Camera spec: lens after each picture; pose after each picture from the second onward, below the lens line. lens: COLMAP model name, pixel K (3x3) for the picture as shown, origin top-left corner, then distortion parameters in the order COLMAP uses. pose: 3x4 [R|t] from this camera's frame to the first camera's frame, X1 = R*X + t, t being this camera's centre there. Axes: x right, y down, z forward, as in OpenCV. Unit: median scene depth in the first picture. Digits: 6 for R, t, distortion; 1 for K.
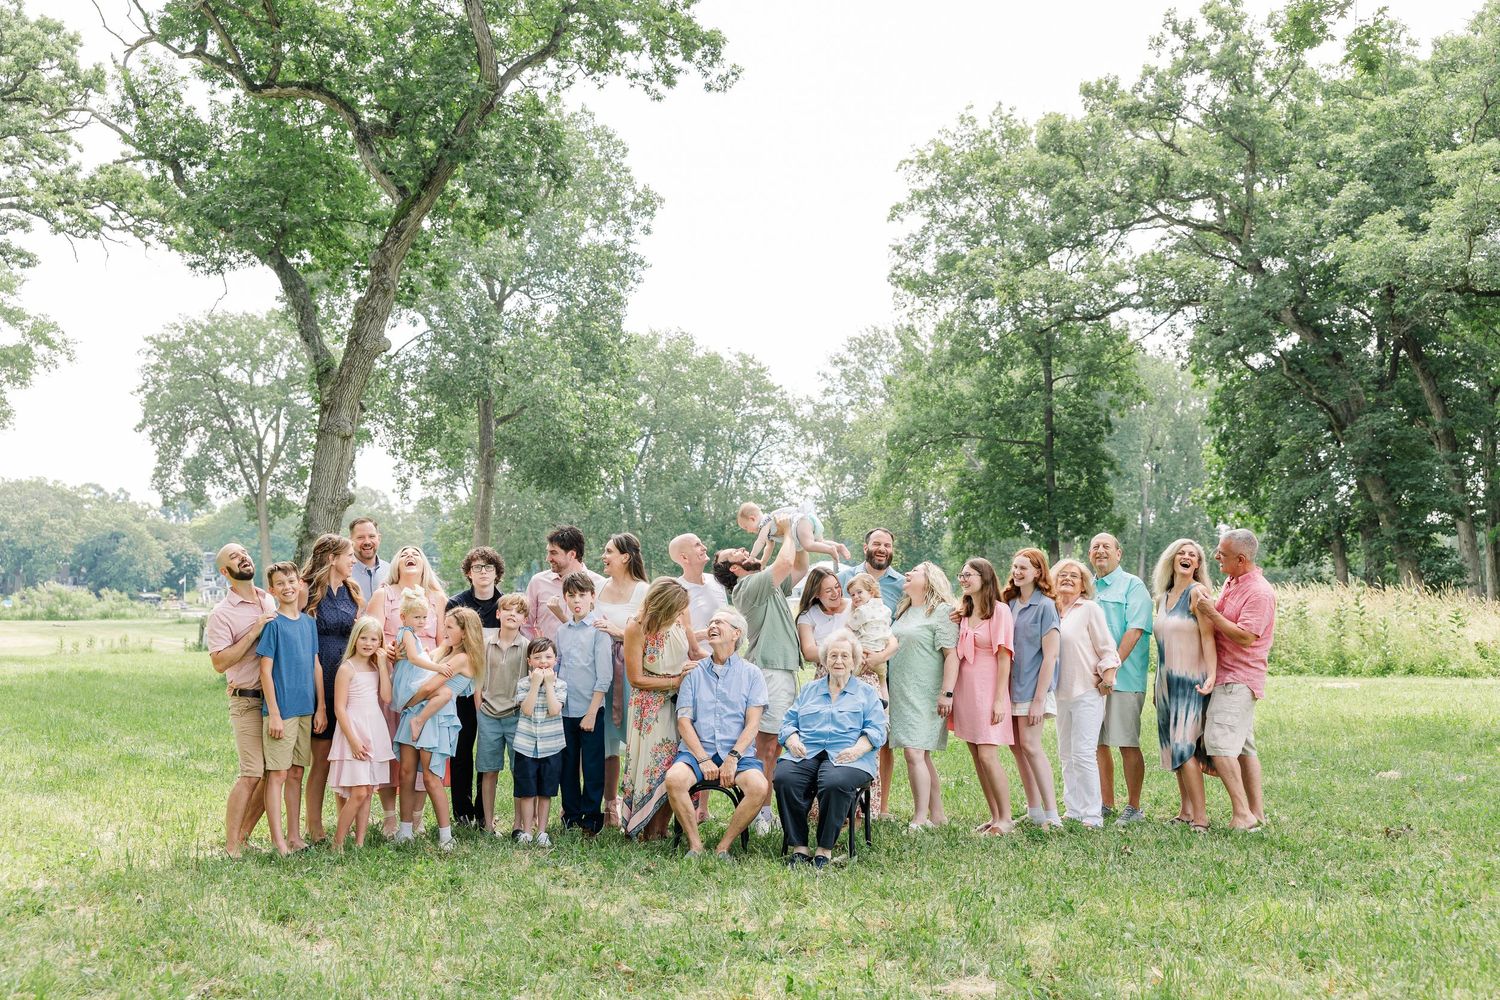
lens RADIAL K [[1648.7, 0, 708.6], [0, 1648.7, 484.8], [0, 0, 1]] dist [0.008075, 0.000000]
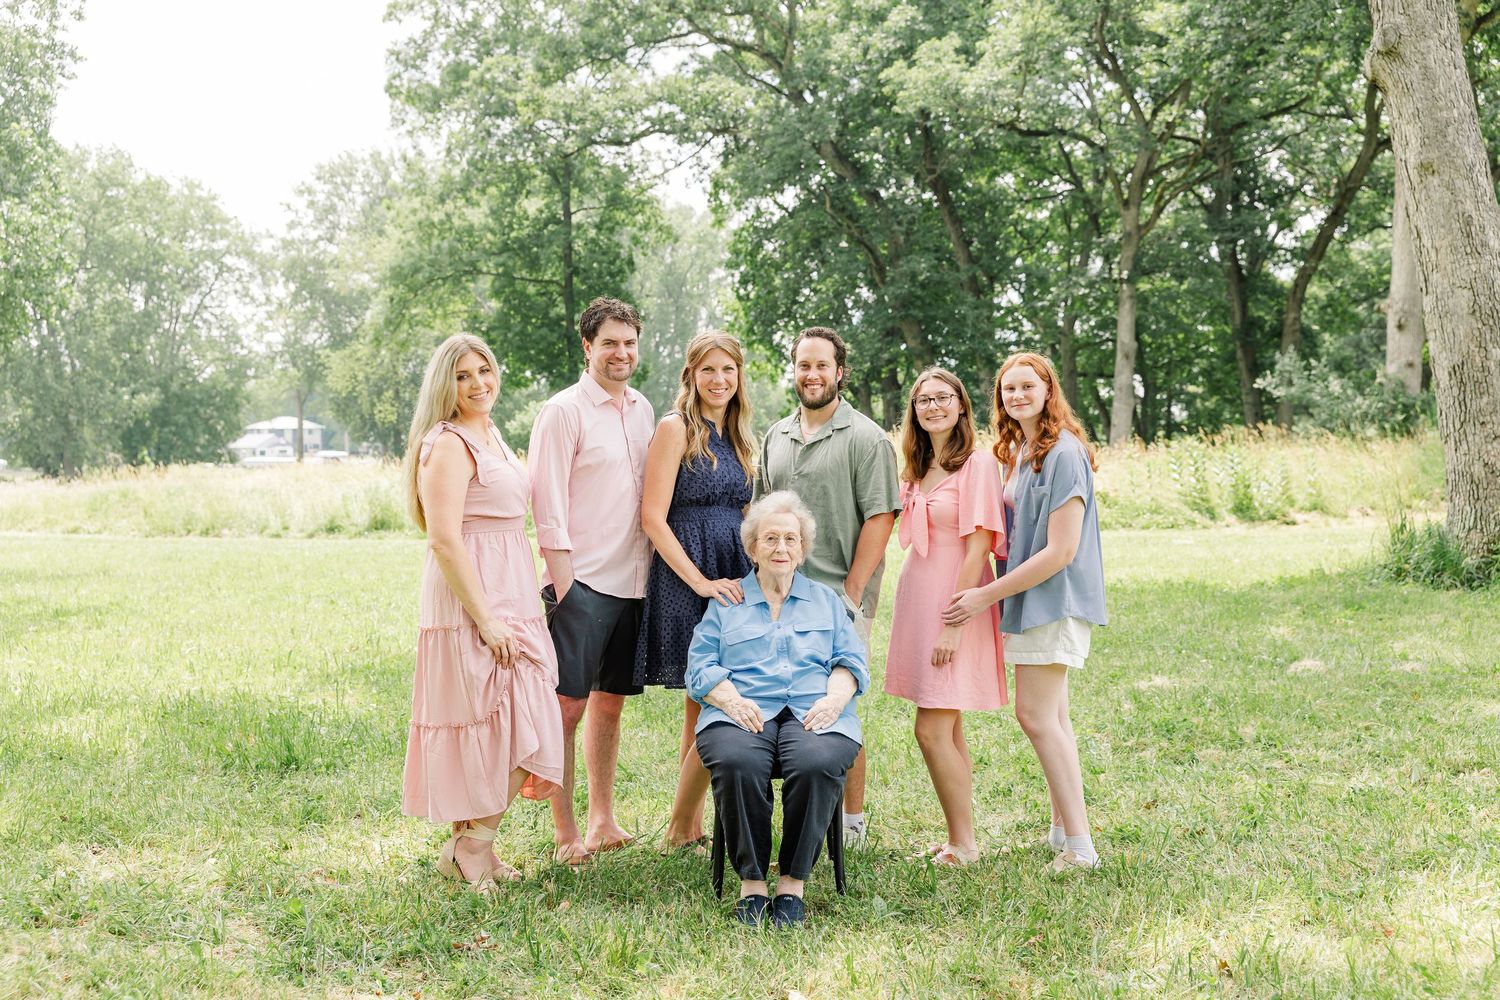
lens RADIAL K [[1687.1, 0, 725.8], [0, 1687.1, 491.1], [0, 0, 1]] dist [0.015177, 0.000000]
pose [[0.941329, -0.020449, 0.336870, -0.027276], [-0.009632, 0.996128, 0.087382, 0.006900], [-0.337352, -0.085500, 0.937488, 0.088785]]
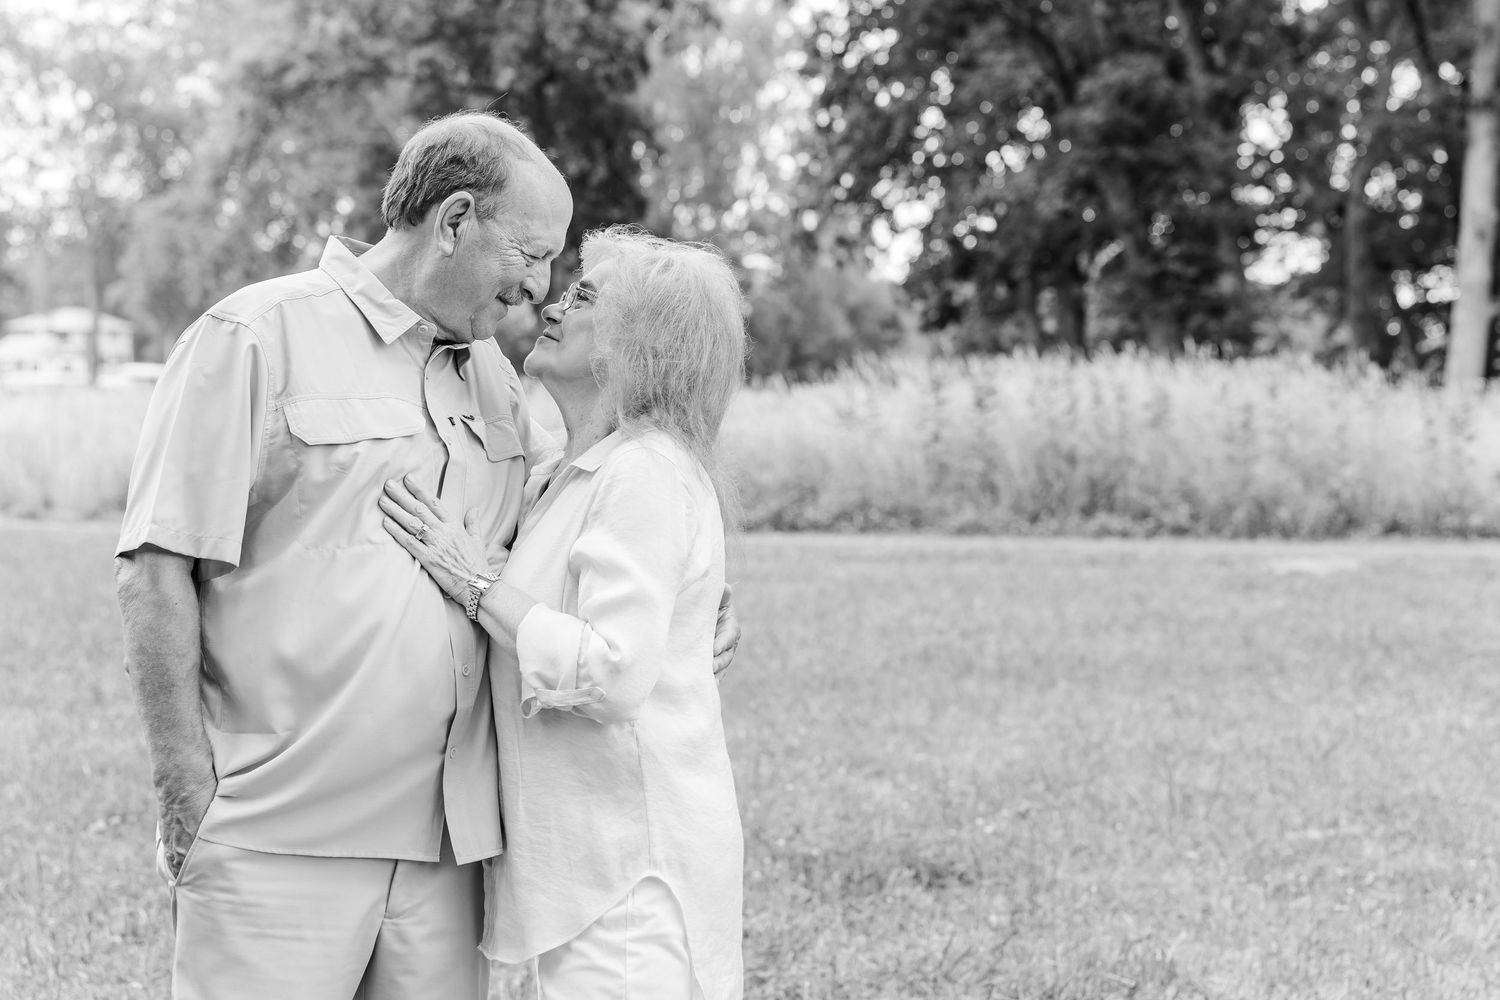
lens RADIAL K [[2600.2, 0, 761.0], [0, 2600.2, 484.8], [0, 0, 1]] dist [0.015063, 0.000000]
pose [[0.941482, -0.009074, 0.336941, -0.014385], [-0.028119, 0.994039, 0.105340, 0.010043], [-0.335889, -0.108650, 0.935614, 0.157635]]
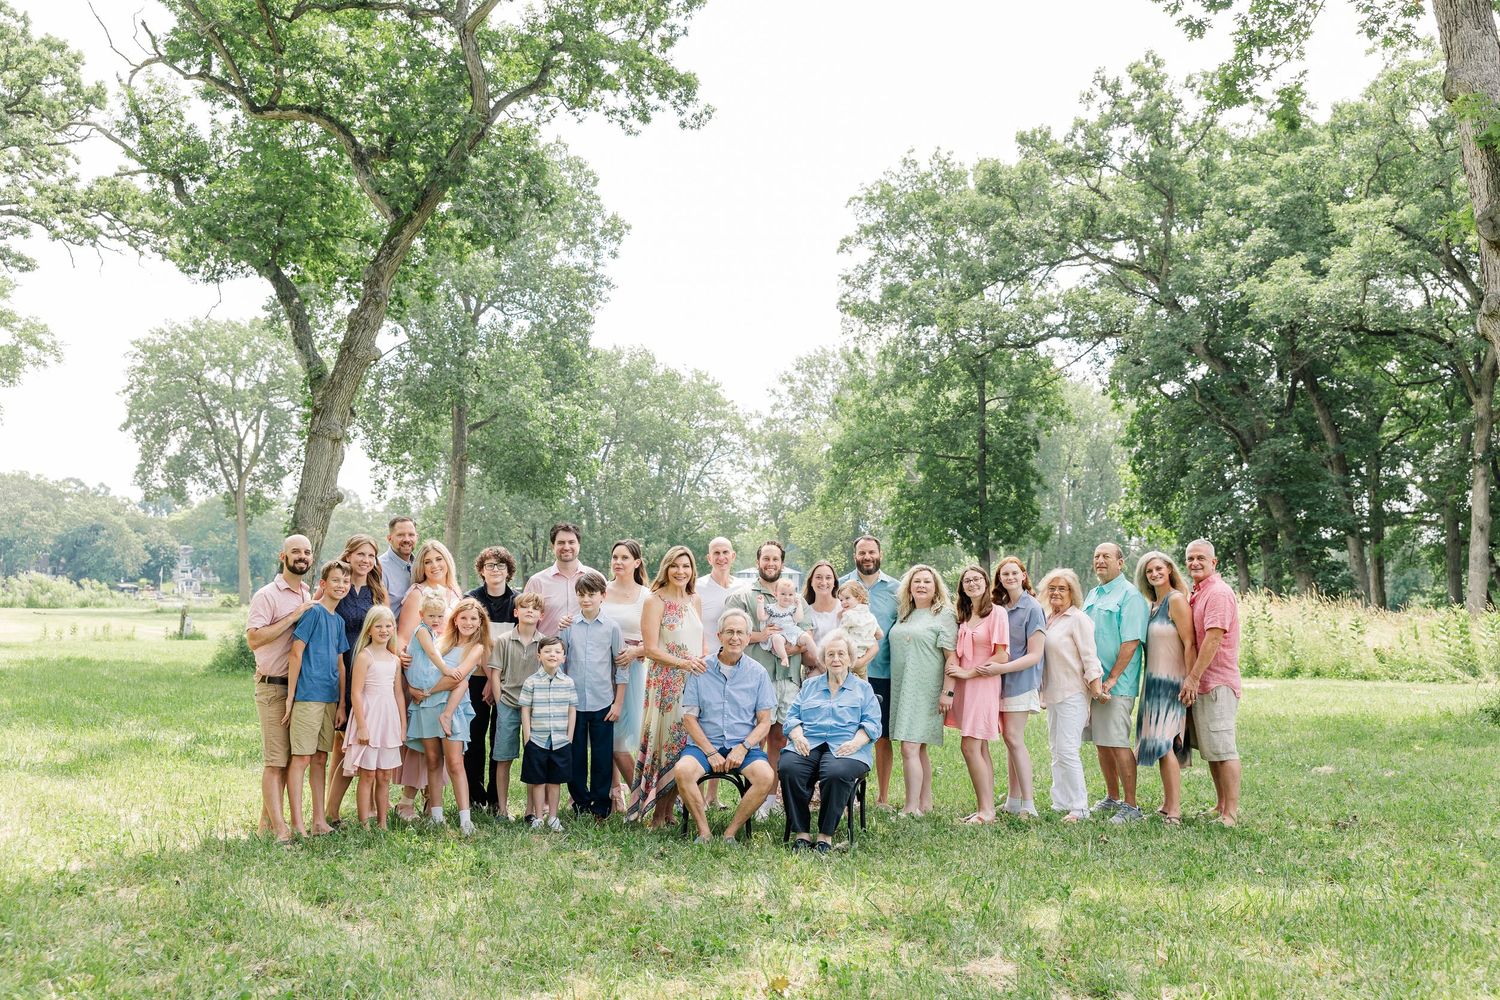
lens RADIAL K [[1525.1, 0, 746.1], [0, 1525.1, 458.0], [0, 0, 1]] dist [0.020667, 0.000000]
pose [[0.998054, 0.021164, 0.058648, -0.008271], [-0.019864, 0.999546, -0.022662, -0.000101], [-0.059101, 0.021453, 0.998021, 0.001550]]
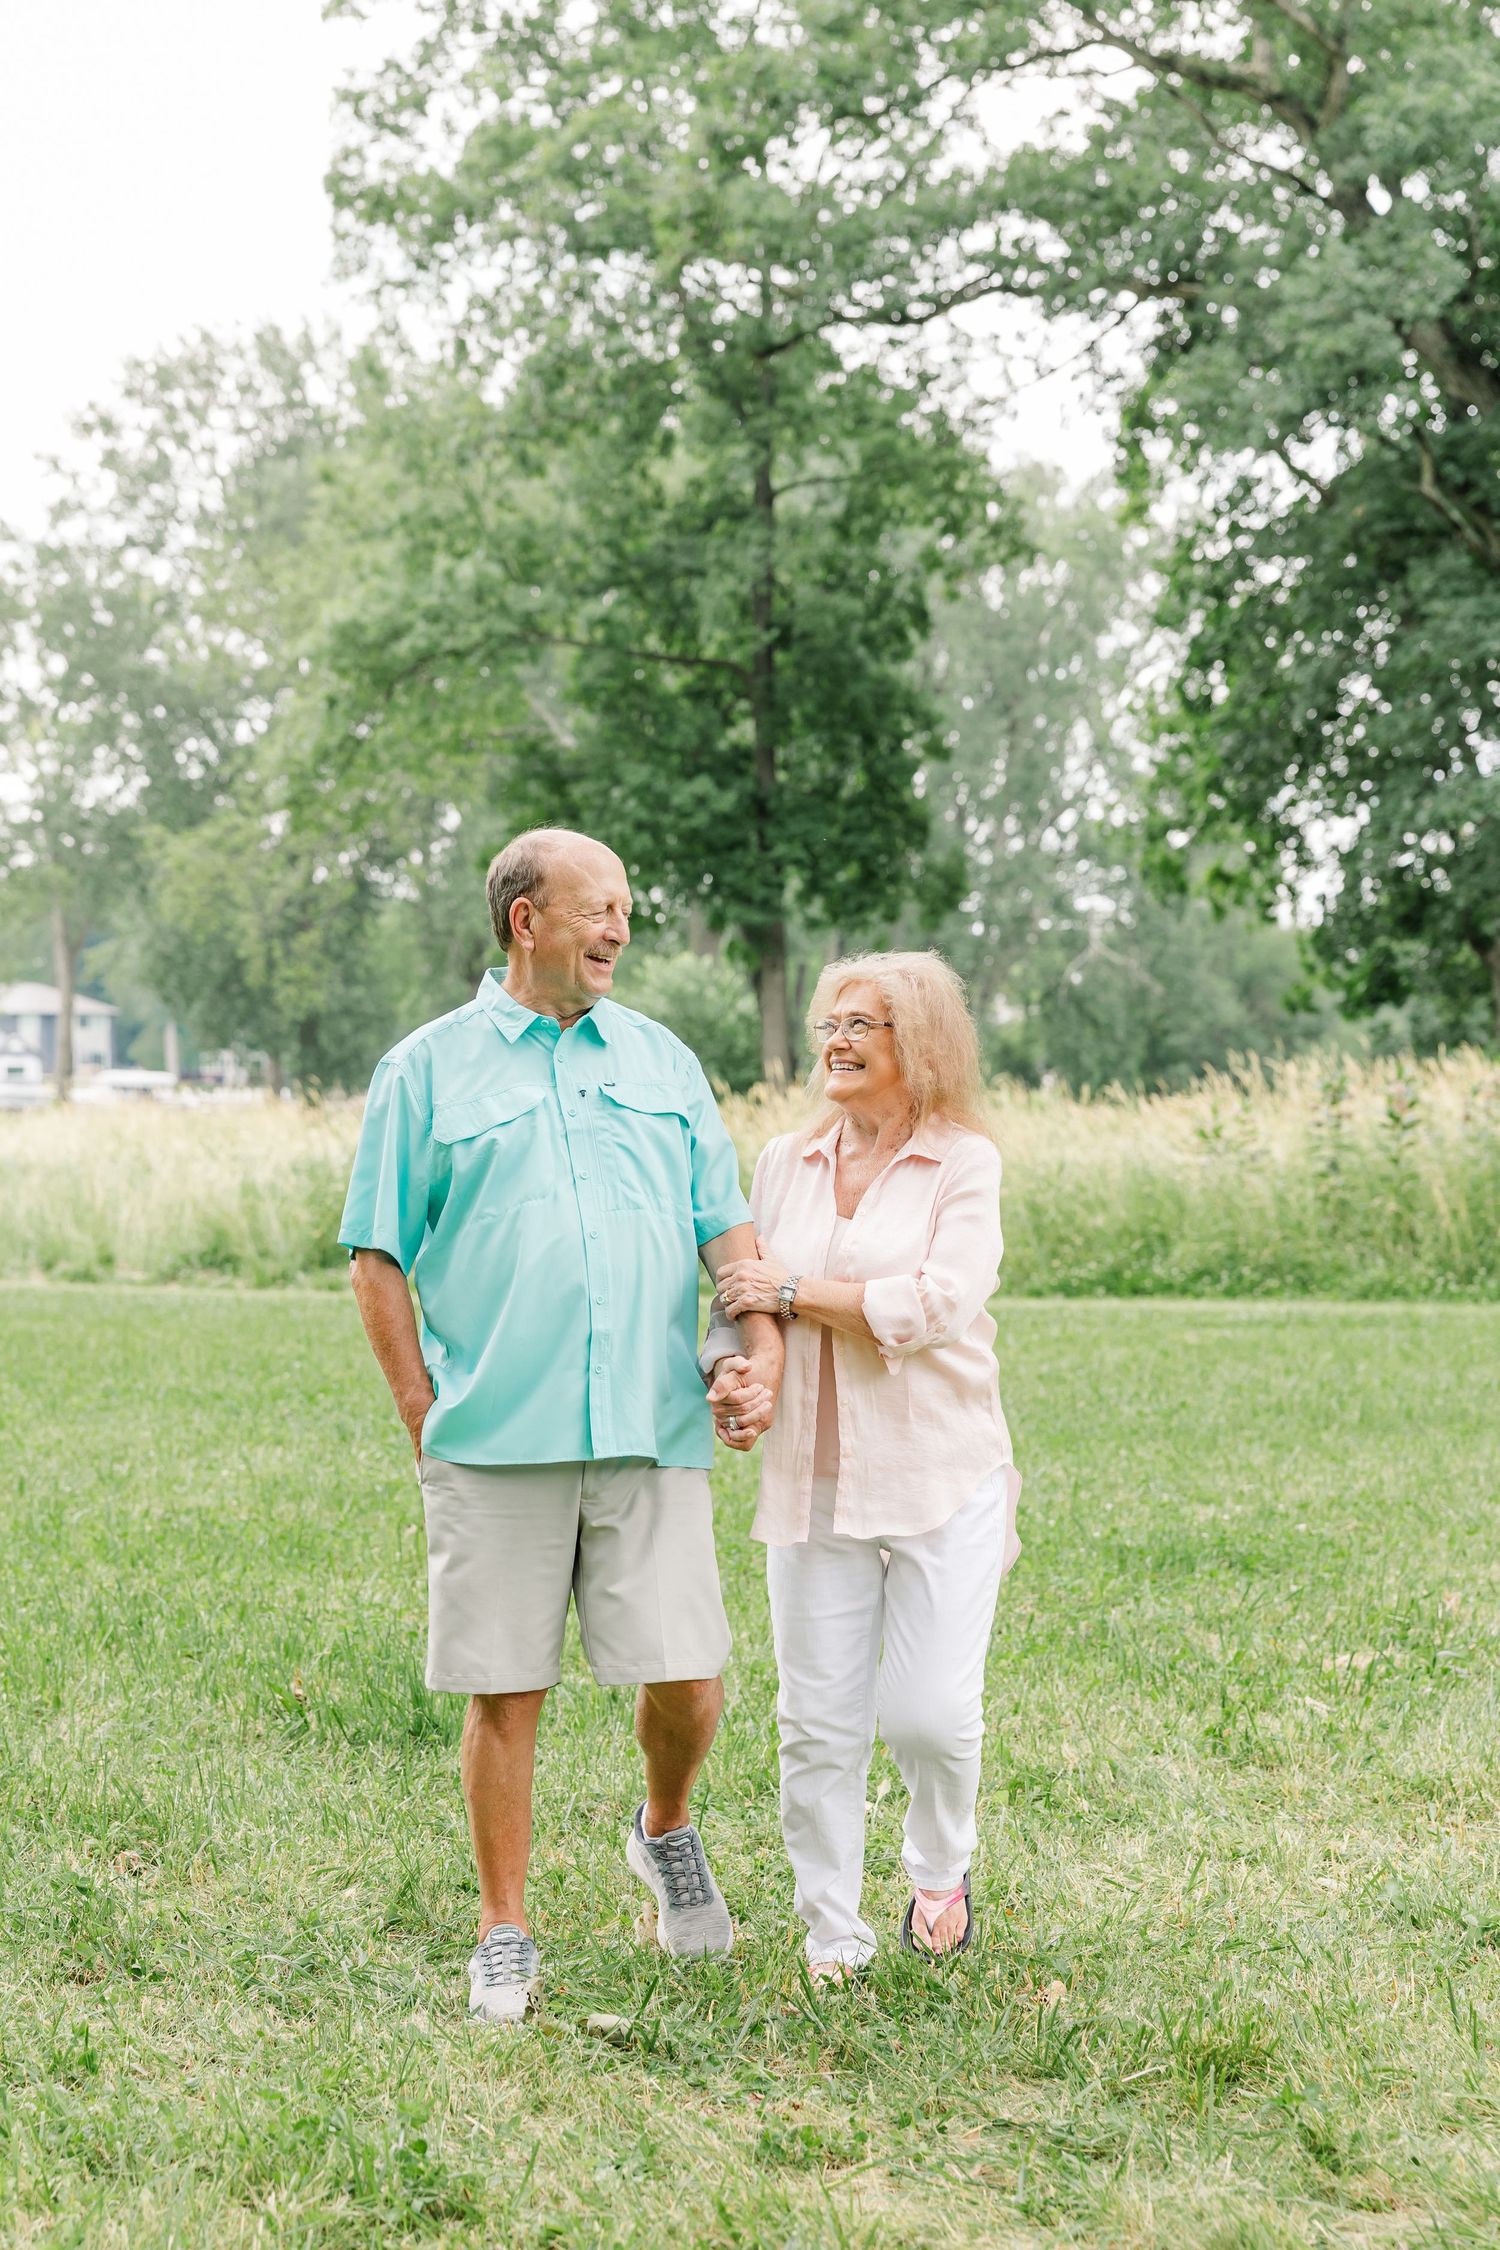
lens RADIAL K [[4394.4, 0, 591.2], [0, 4394.4, 1178.8], [0, 0, 1]] dist [0.040516, 0.000000]
pose [[0.974192, -0.000798, 0.225721, -0.050081], [-0.019484, 0.995964, 0.087610, 0.003353], [-0.224880, -0.089746, 0.970245, 0.053465]]
